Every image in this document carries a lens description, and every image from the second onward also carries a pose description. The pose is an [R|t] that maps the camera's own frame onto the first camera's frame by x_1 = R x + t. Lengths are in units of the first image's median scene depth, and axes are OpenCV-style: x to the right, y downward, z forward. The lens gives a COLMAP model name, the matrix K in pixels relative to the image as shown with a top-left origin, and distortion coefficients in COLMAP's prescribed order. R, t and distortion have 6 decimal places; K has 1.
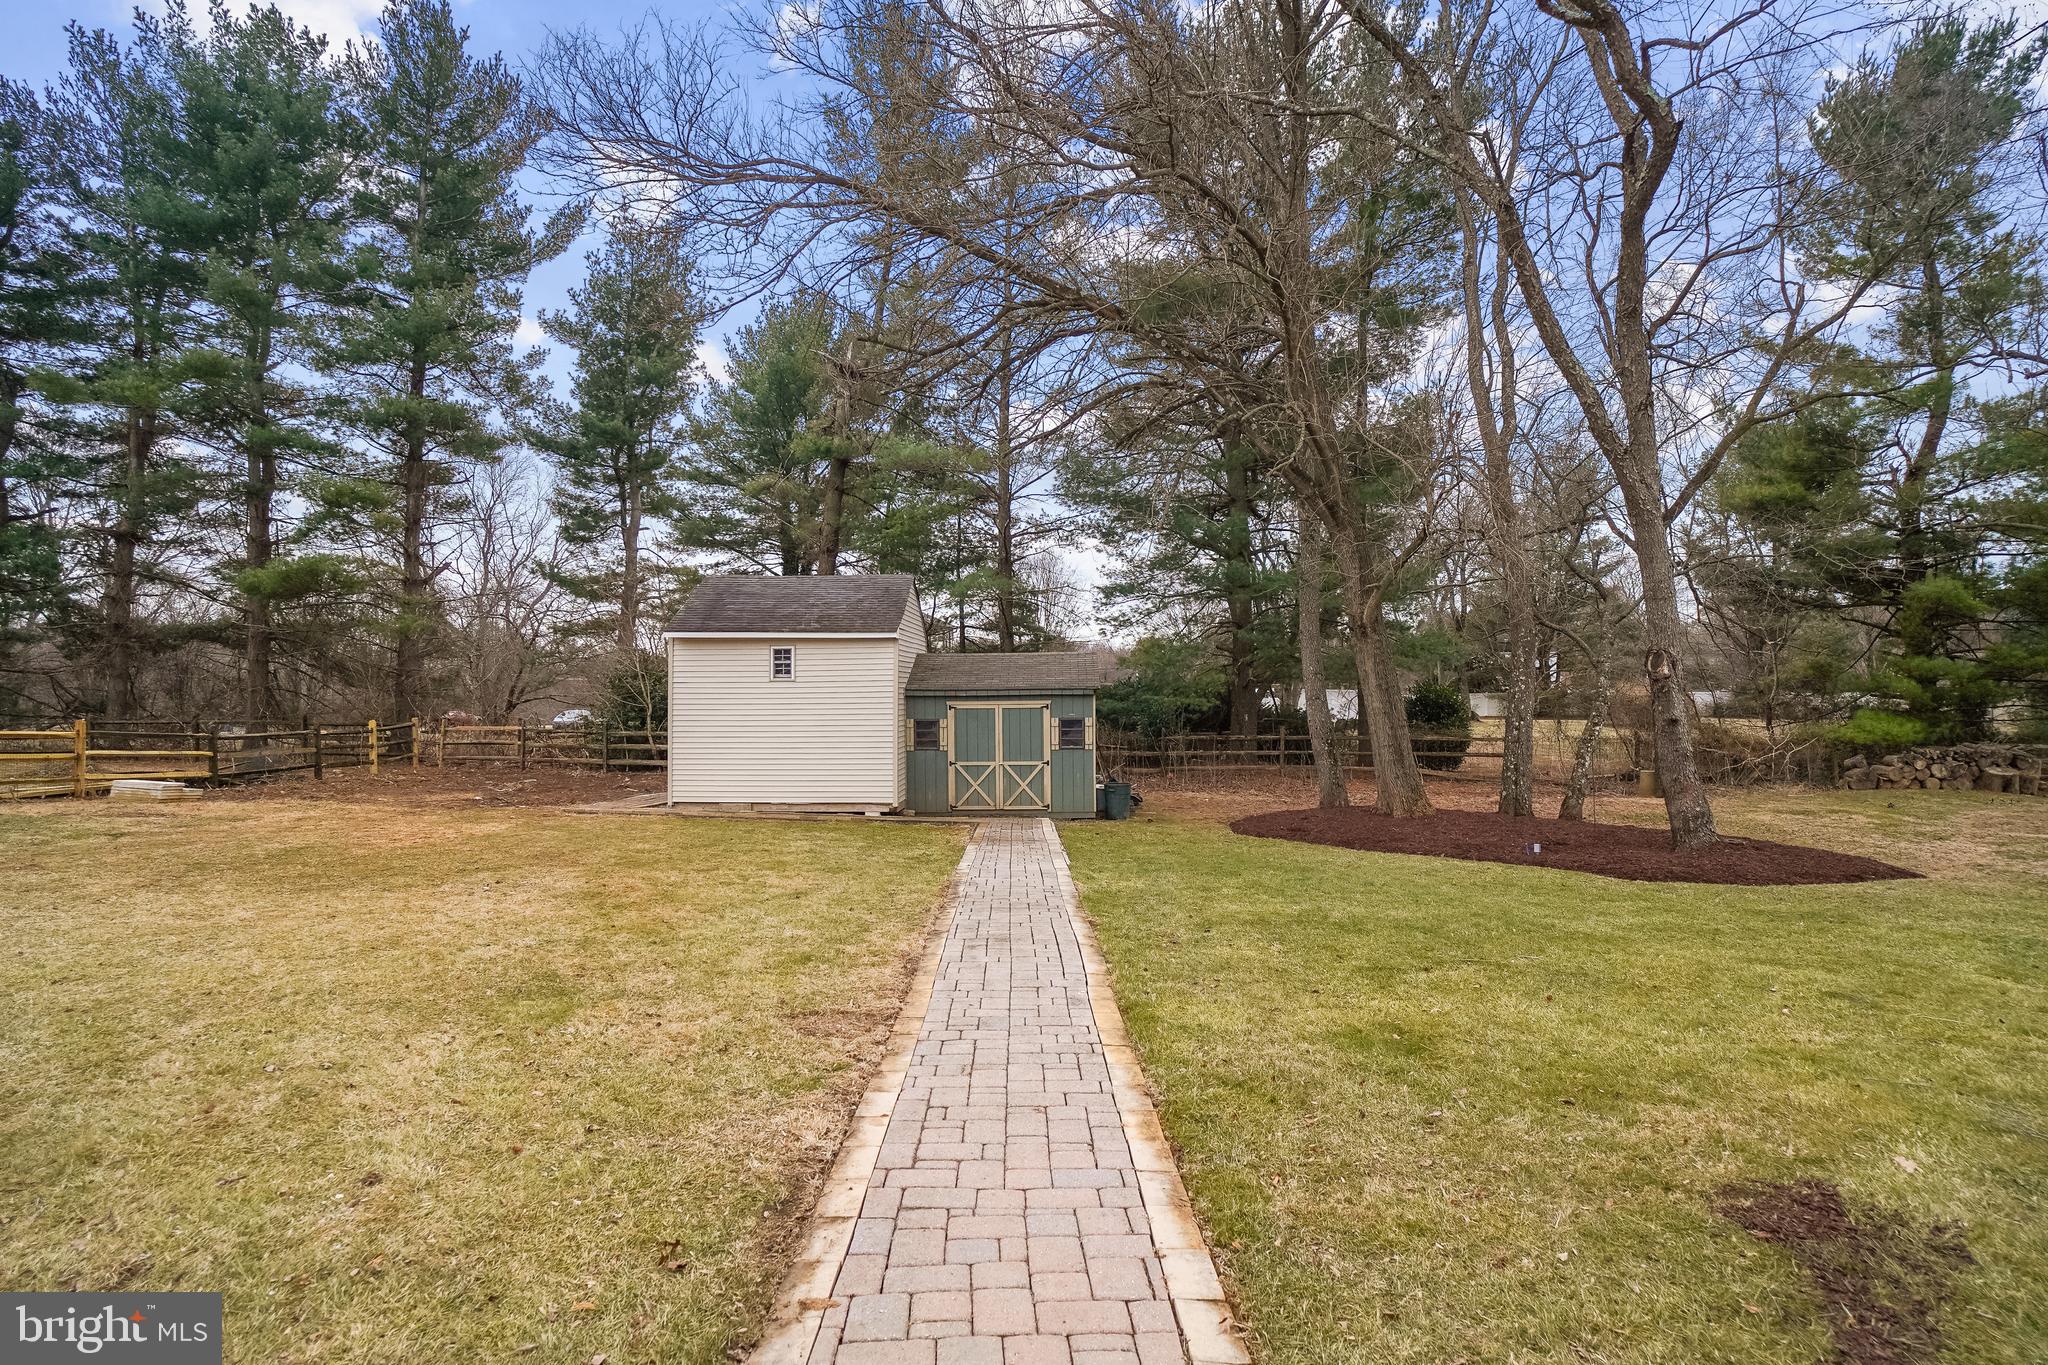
lens RADIAL K [[1080.8, 0, 1018.7], [0, 1080.8, 677.8], [0, 0, 1]] dist [-0.048679, 0.024705]
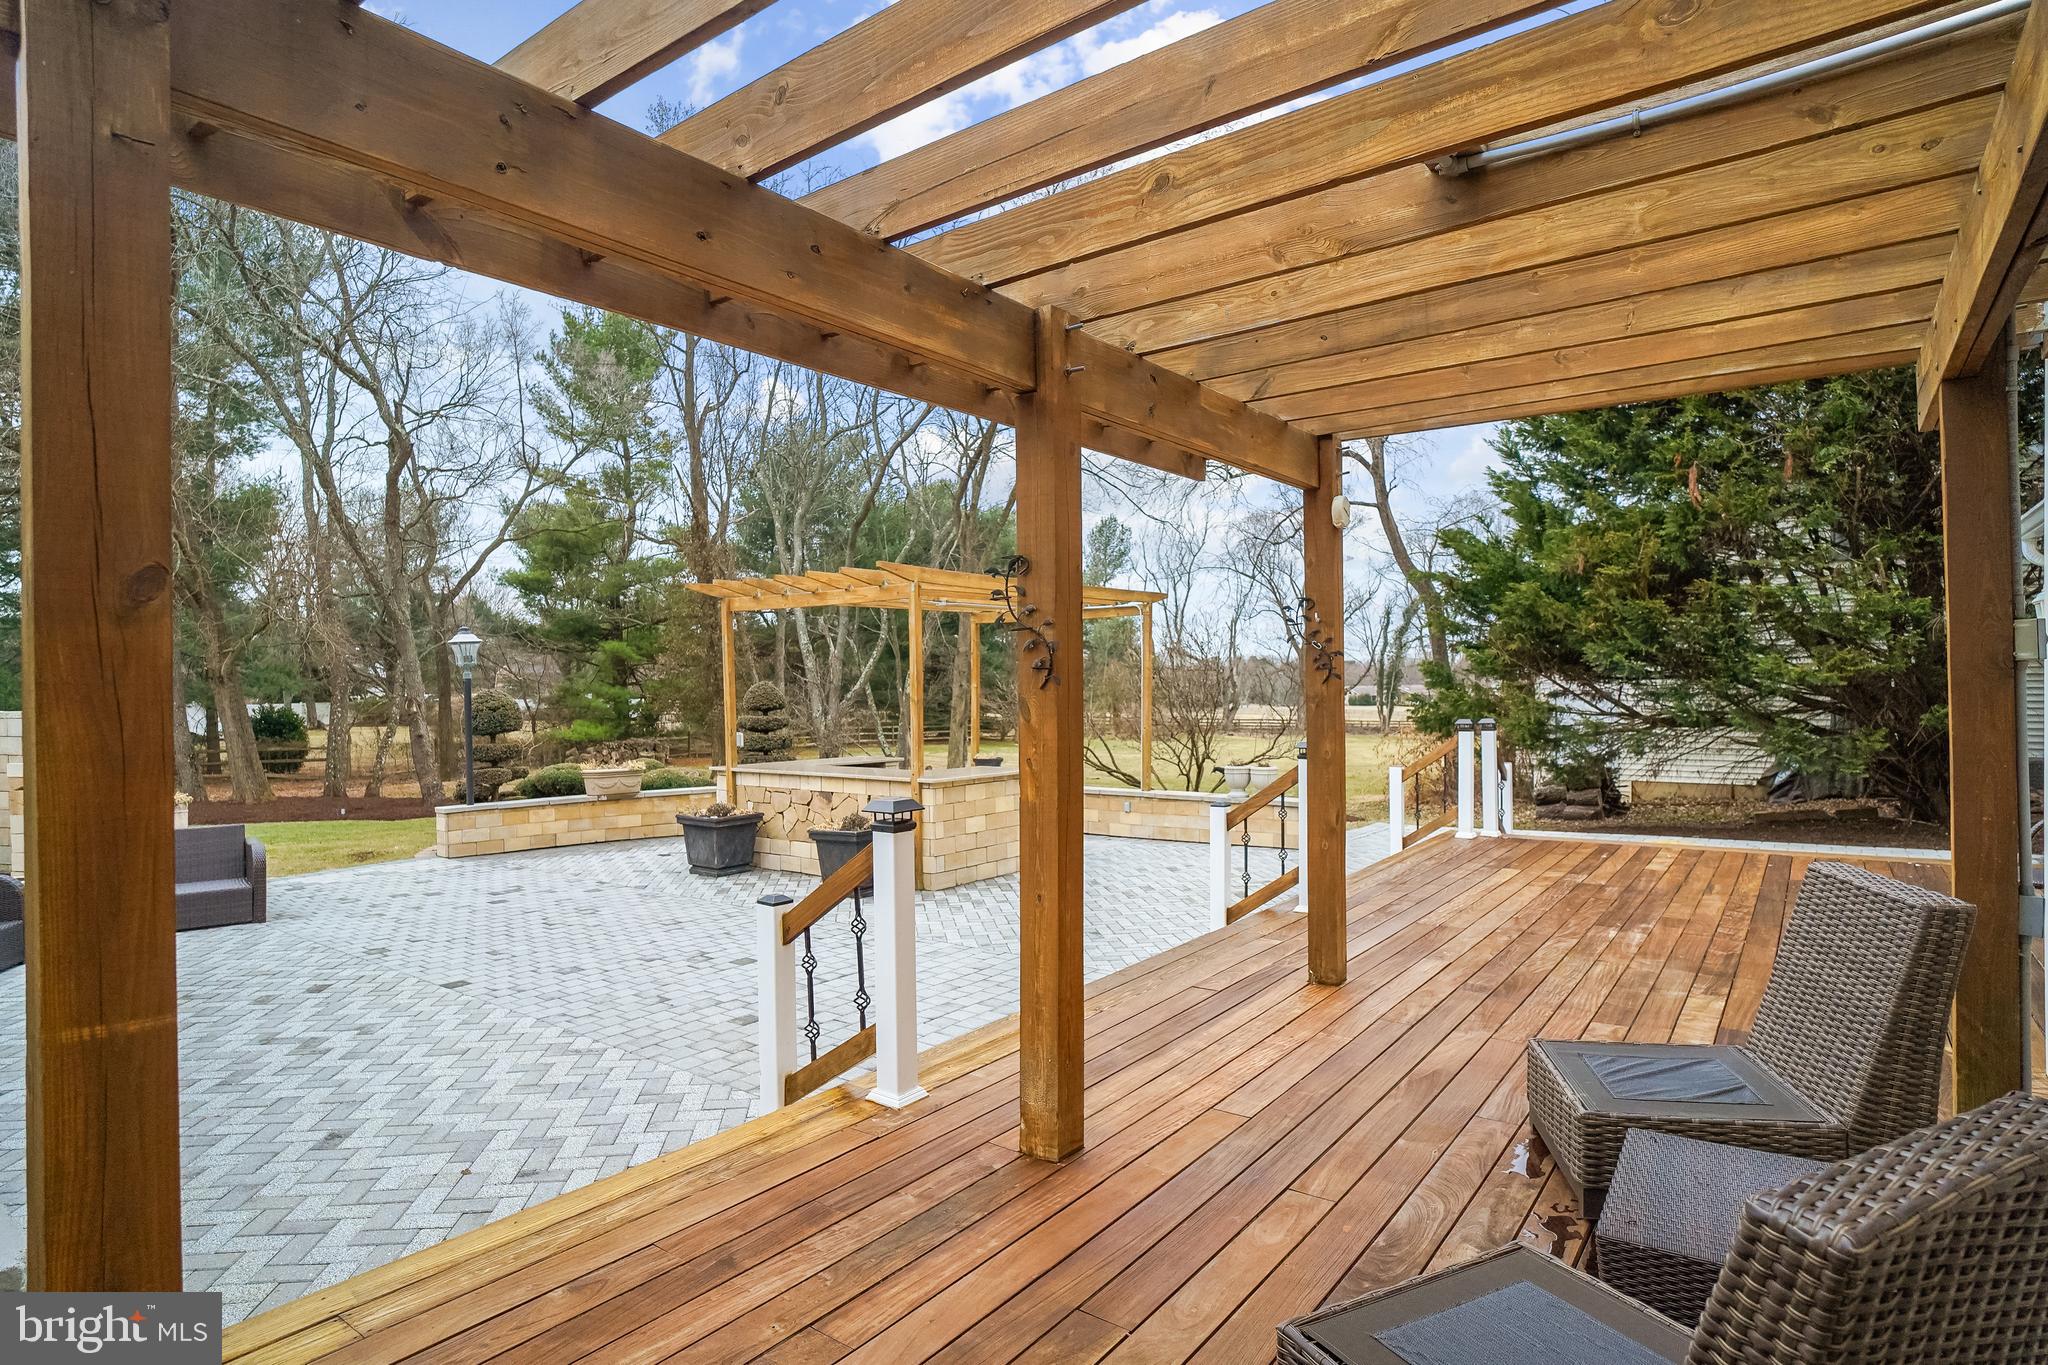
lens RADIAL K [[1074.5, 0, 982.5], [0, 1074.5, 702.4], [0, 0, 1]] dist [-0.000569, 0.000523]
pose [[0.583081, -0.010106, 0.812351, -0.179547], [-0.008050, 0.999802, 0.018216, -0.032203], [-0.812374, -0.017161, 0.582884, -0.473490]]
